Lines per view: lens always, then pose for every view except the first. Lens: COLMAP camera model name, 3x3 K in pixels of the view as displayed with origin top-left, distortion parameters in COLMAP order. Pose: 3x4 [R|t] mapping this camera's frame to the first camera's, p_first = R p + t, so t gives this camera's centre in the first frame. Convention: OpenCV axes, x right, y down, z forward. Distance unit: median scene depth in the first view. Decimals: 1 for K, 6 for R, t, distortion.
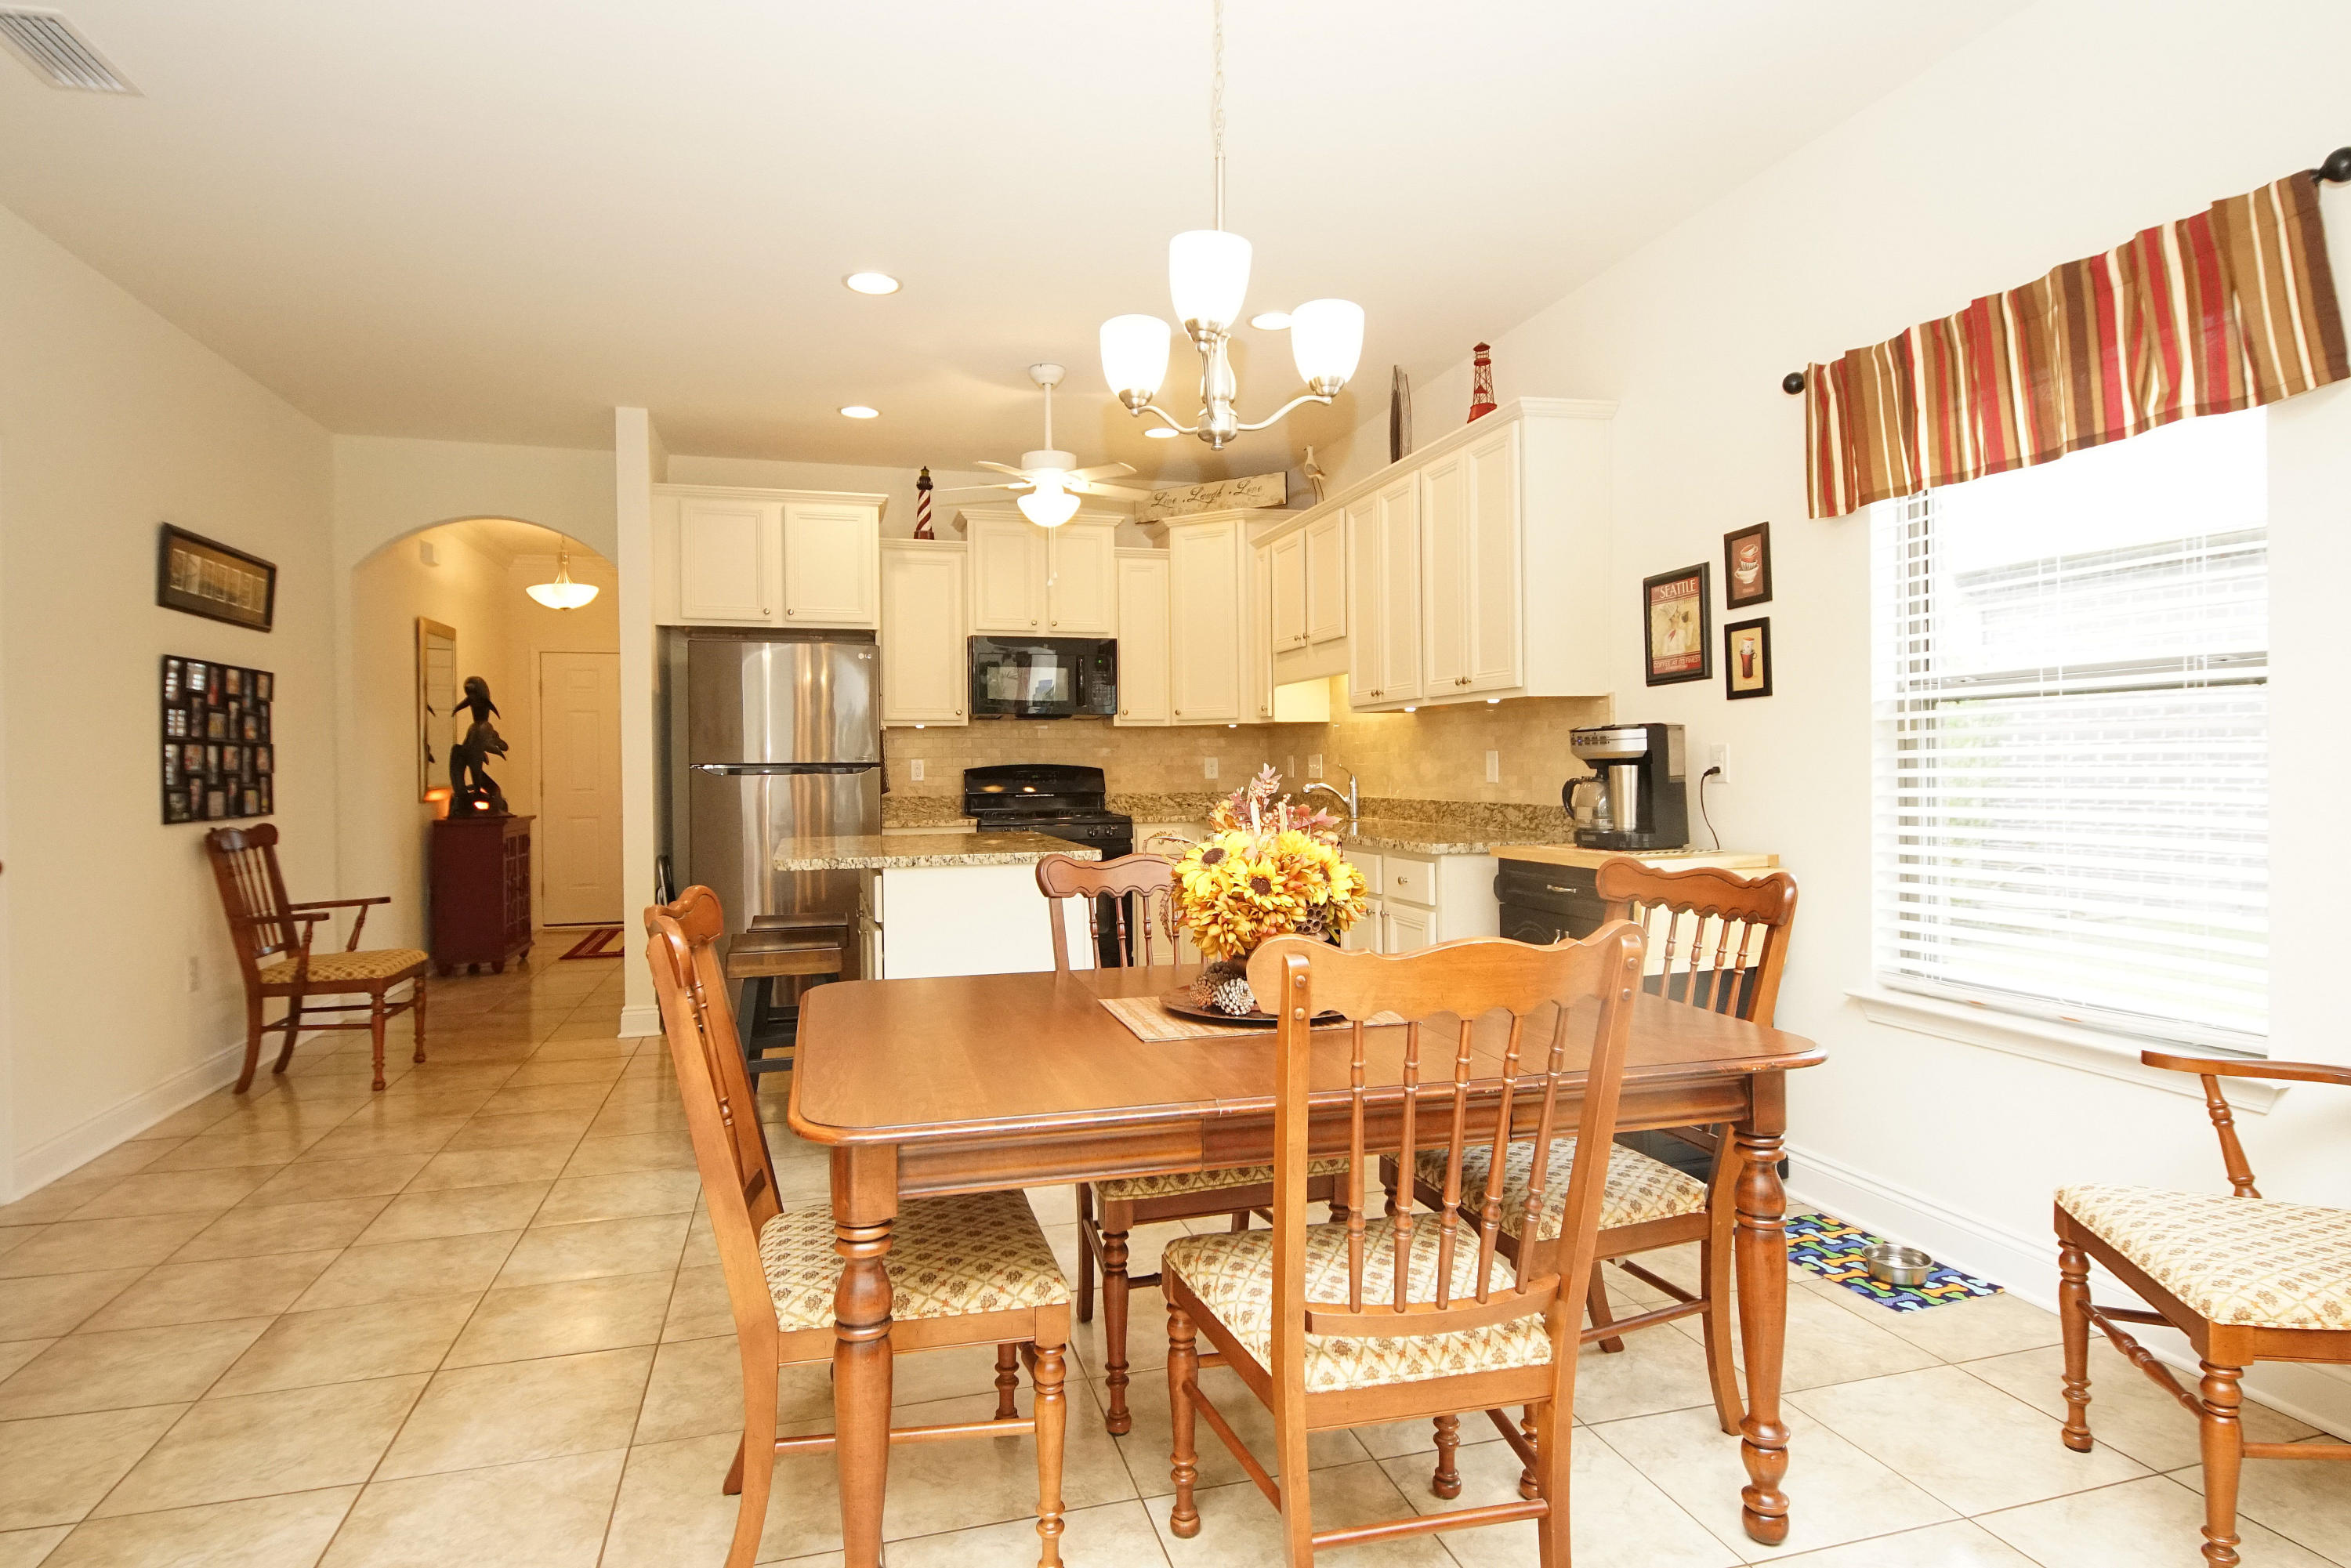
lens RADIAL K [[1258.3, 0, 1154.8], [0, 1258.3, 773.0], [0, 0, 1]] dist [0.032992, -0.031712]
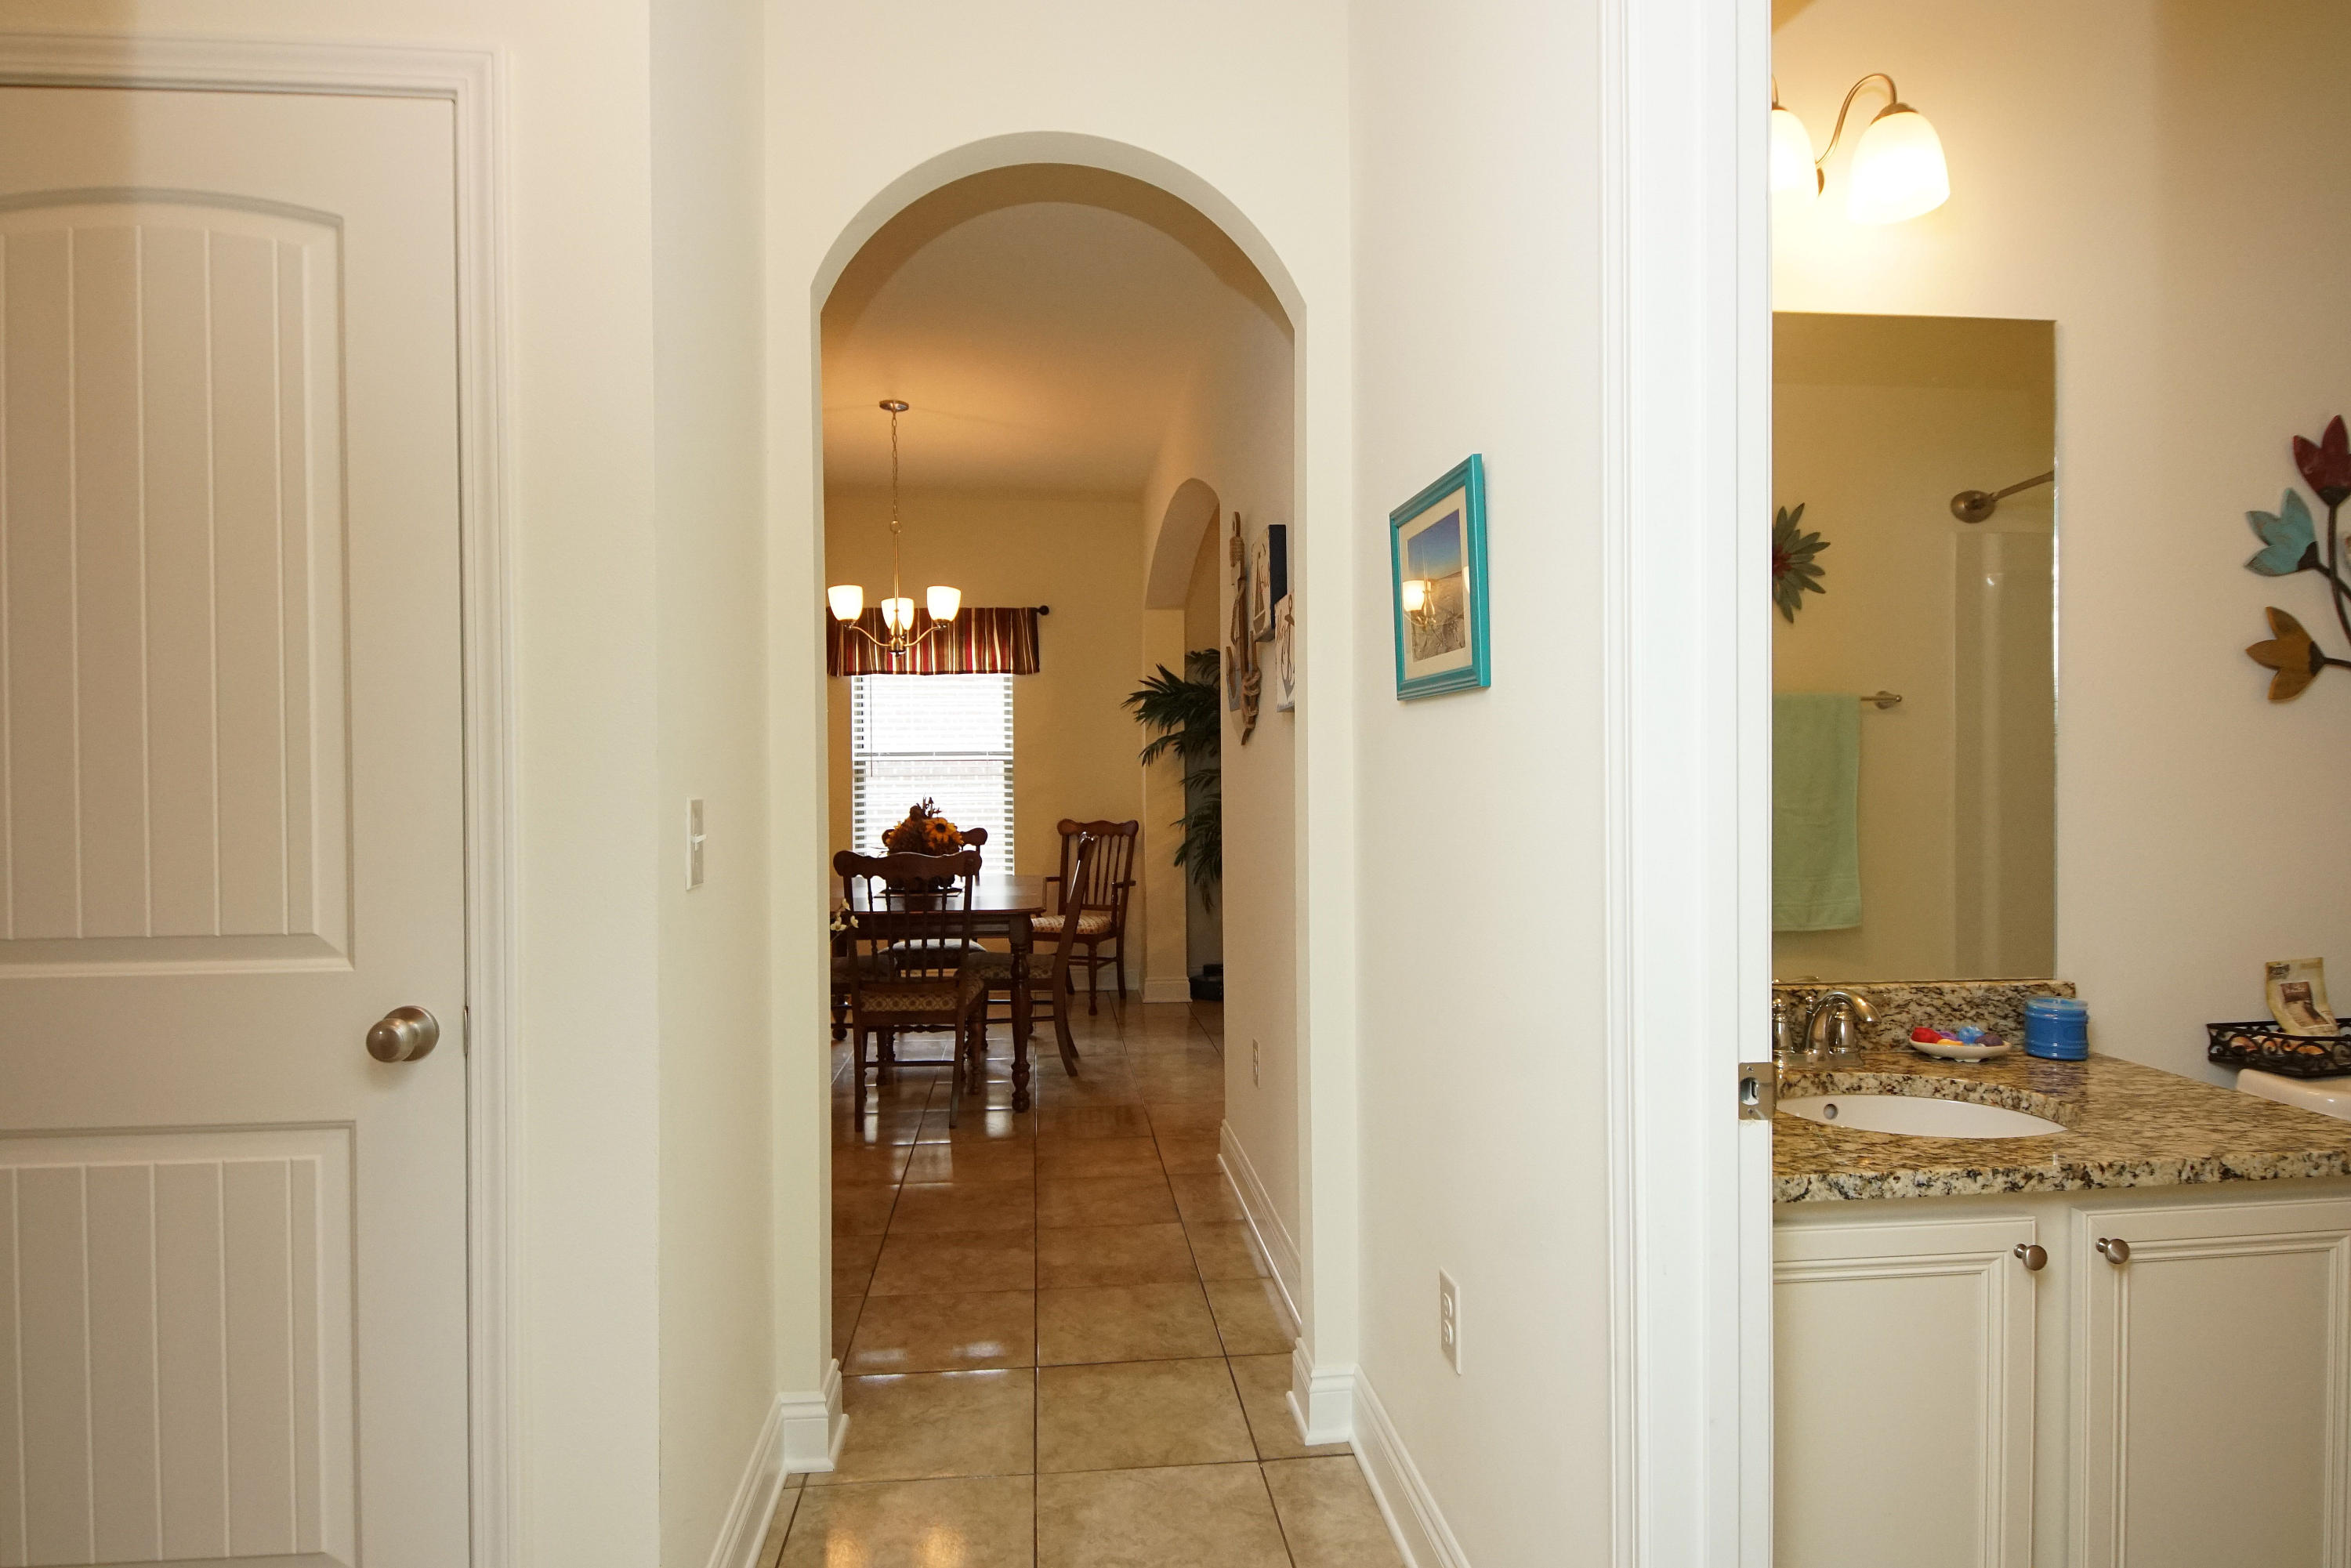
lens RADIAL K [[1258.3, 0, 1157.3], [0, 1258.3, 787.9], [0, 0, 1]] dist [0.032992, -0.031712]
pose [[0.166971, -0.002328, 0.985959, -1.050097], [0.009835, 0.999951, 0.000695, -0.003141], [-0.985913, 0.009581, 0.166986, 0.064830]]
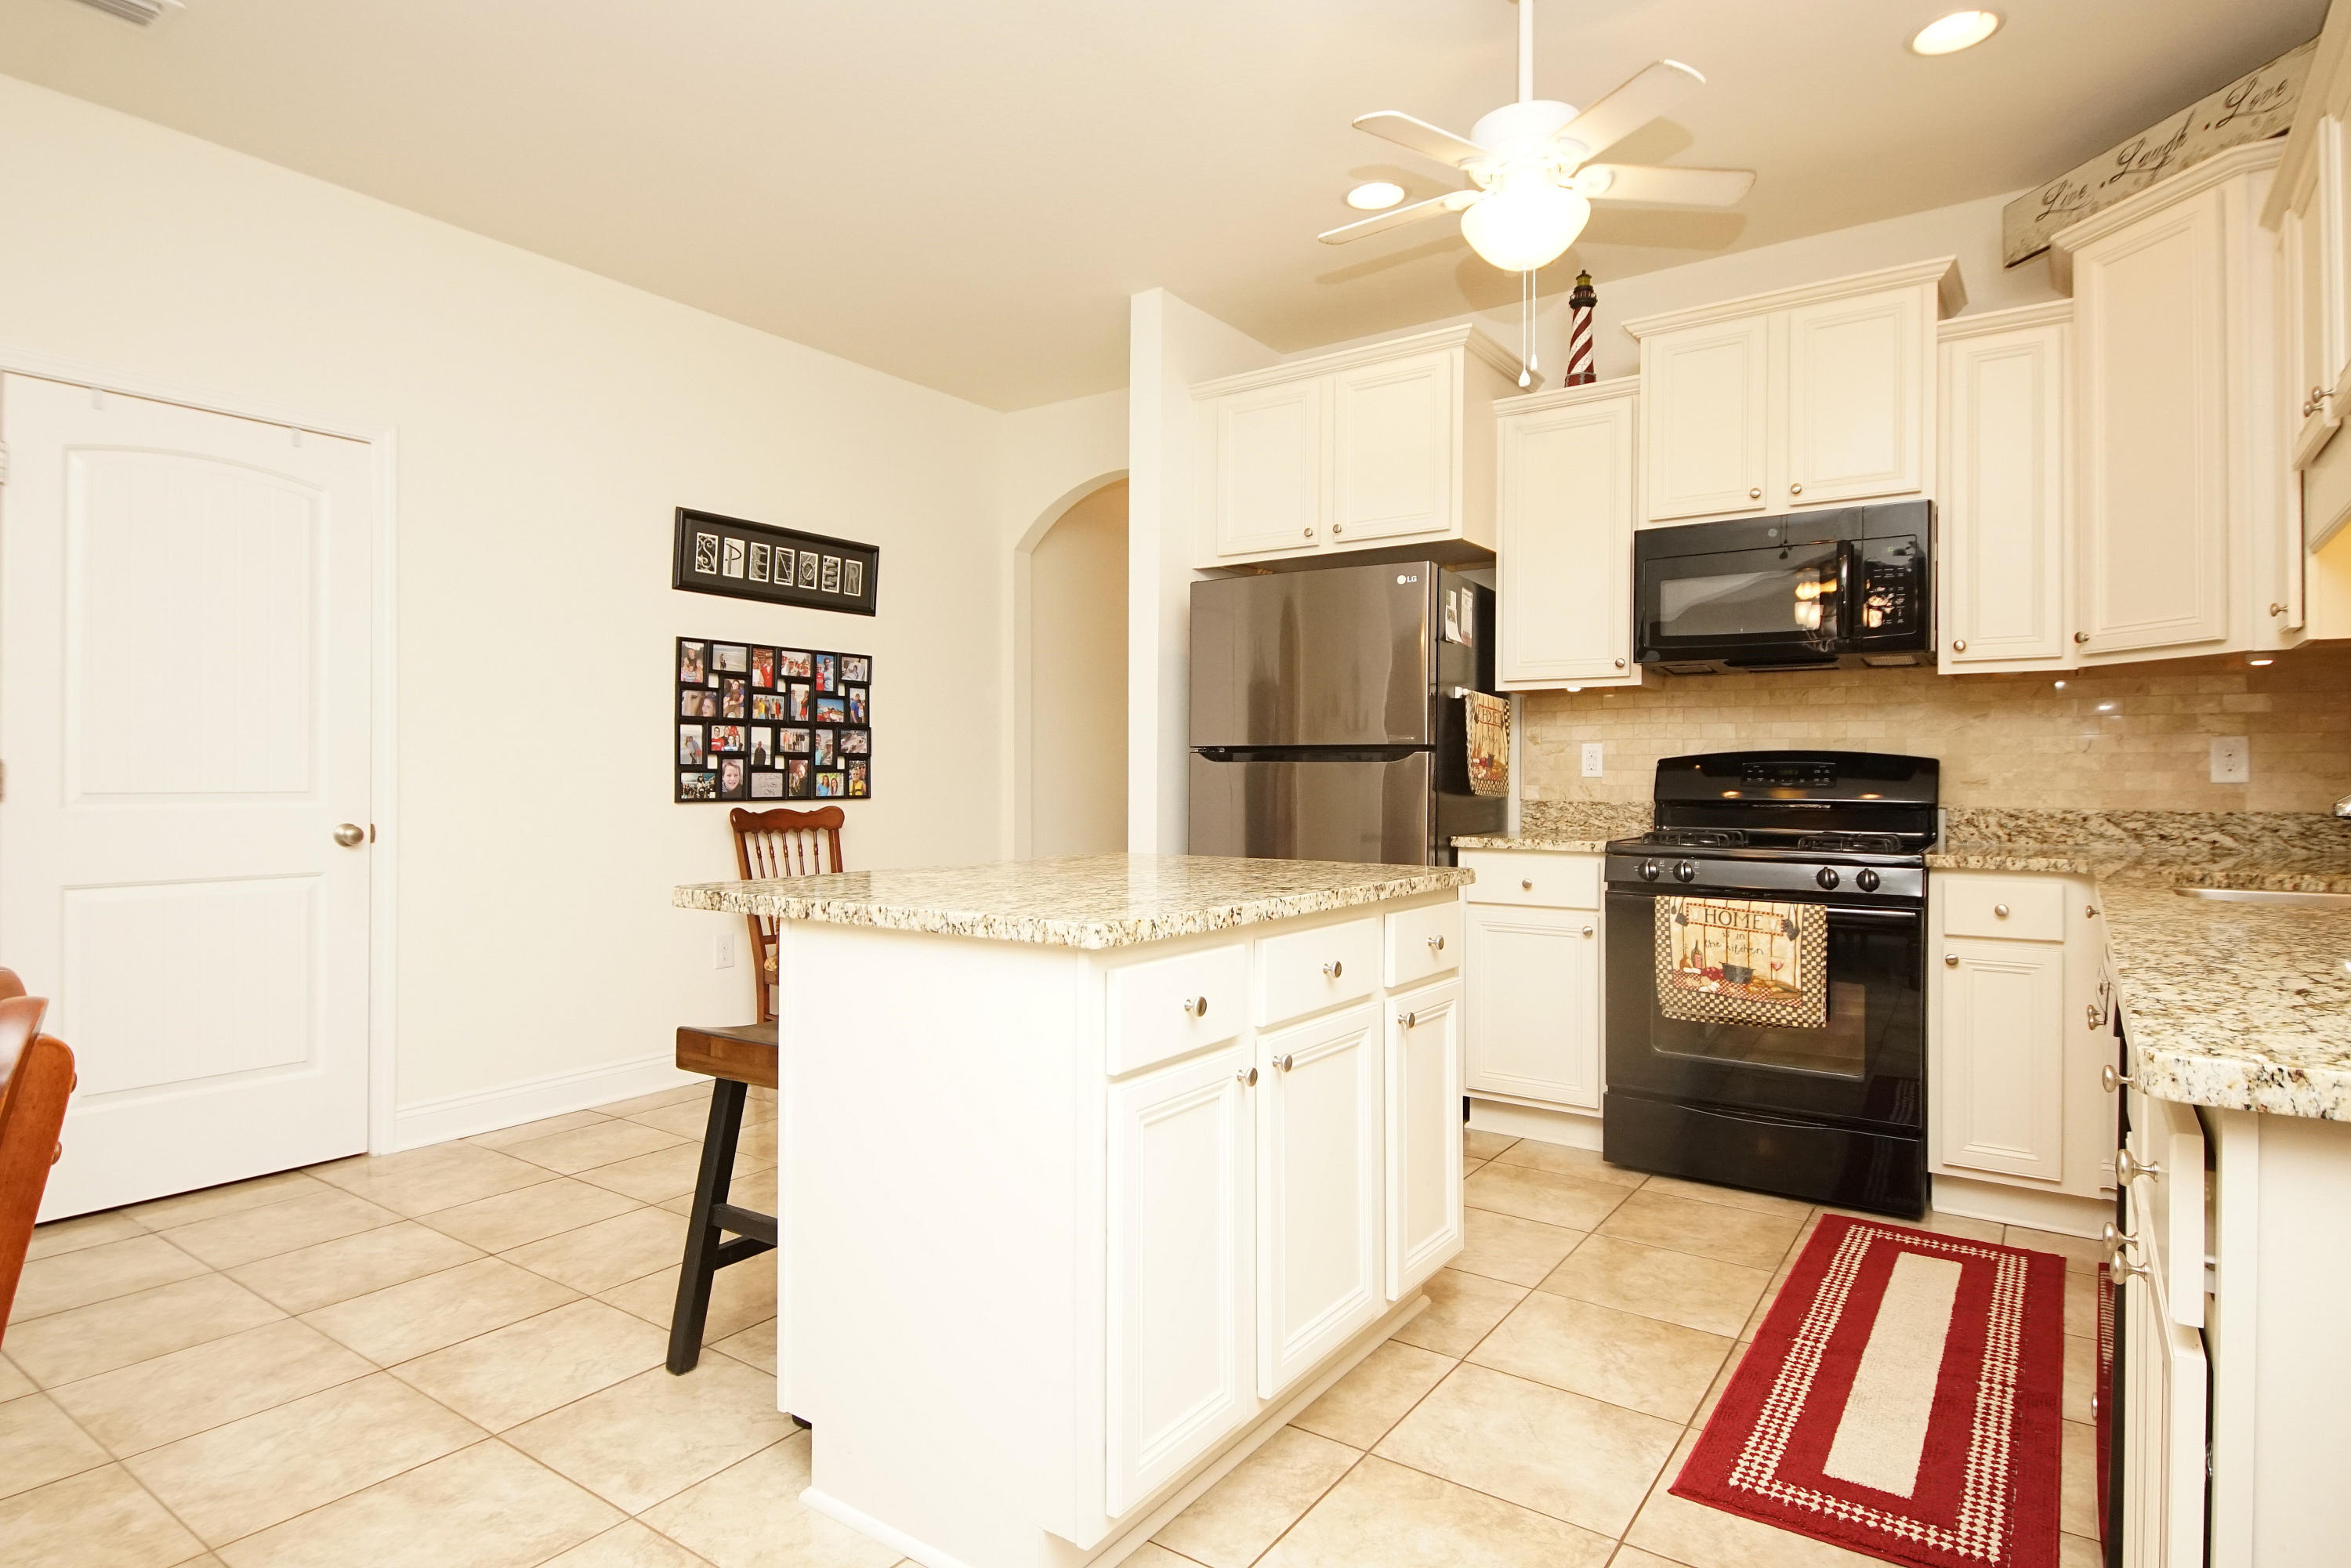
lens RADIAL K [[1258.3, 0, 1156.1], [0, 1258.3, 774.8], [0, 0, 1]] dist [0.032992, -0.031712]
pose [[0.631940, 0.012399, -0.774918, 0.241727], [-0.013616, 0.999895, 0.004896, 0.007462], [0.774897, 0.007457, 0.632043, 0.625802]]
